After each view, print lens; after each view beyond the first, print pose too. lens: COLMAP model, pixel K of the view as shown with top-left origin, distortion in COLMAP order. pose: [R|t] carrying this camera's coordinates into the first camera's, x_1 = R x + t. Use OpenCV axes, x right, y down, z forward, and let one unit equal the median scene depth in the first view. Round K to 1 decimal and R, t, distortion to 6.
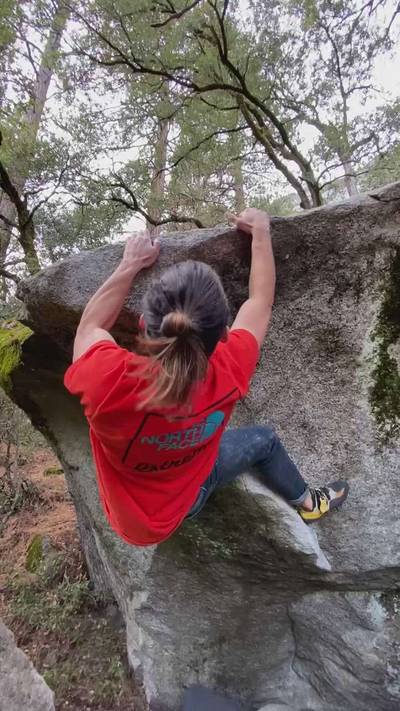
lens RADIAL K [[330.5, 0, 200.0], [0, 330.5, 355.5], [0, 0, 1]] dist [0.001626, -0.007147]
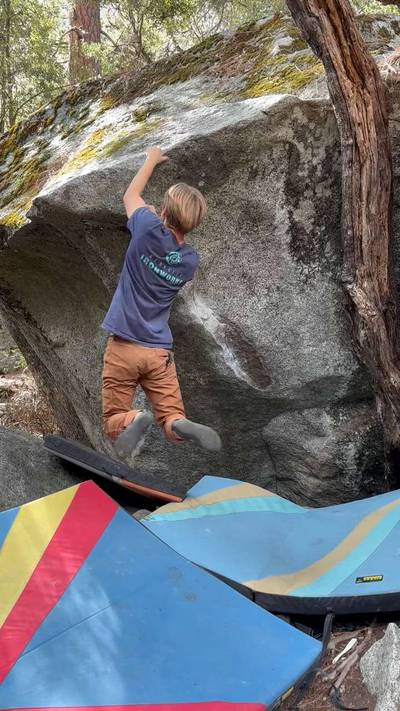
lens RADIAL K [[653.6, 0, 200.0], [0, 653.6, 355.5], [0, 0, 1]] dist [0.157999, -0.399430]
pose [[0.995916, -0.084109, -0.032808, 0.193048], [0.089571, 0.966011, 0.242486, -0.135994], [0.011298, -0.244435, 0.969600, -1.645696]]
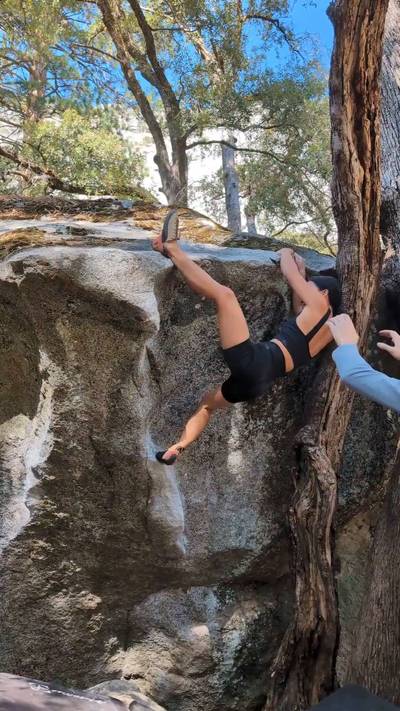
lens RADIAL K [[643.9, 0, 205.1], [0, 643.9, 356.5], [0, 0, 1]] dist [0.101340, -0.282289]
pose [[0.868464, 0.195141, 0.455730, -0.762467], [-0.171137, 0.980769, -0.093832, 0.209210], [-0.465276, 0.003498, 0.885159, -1.104274]]
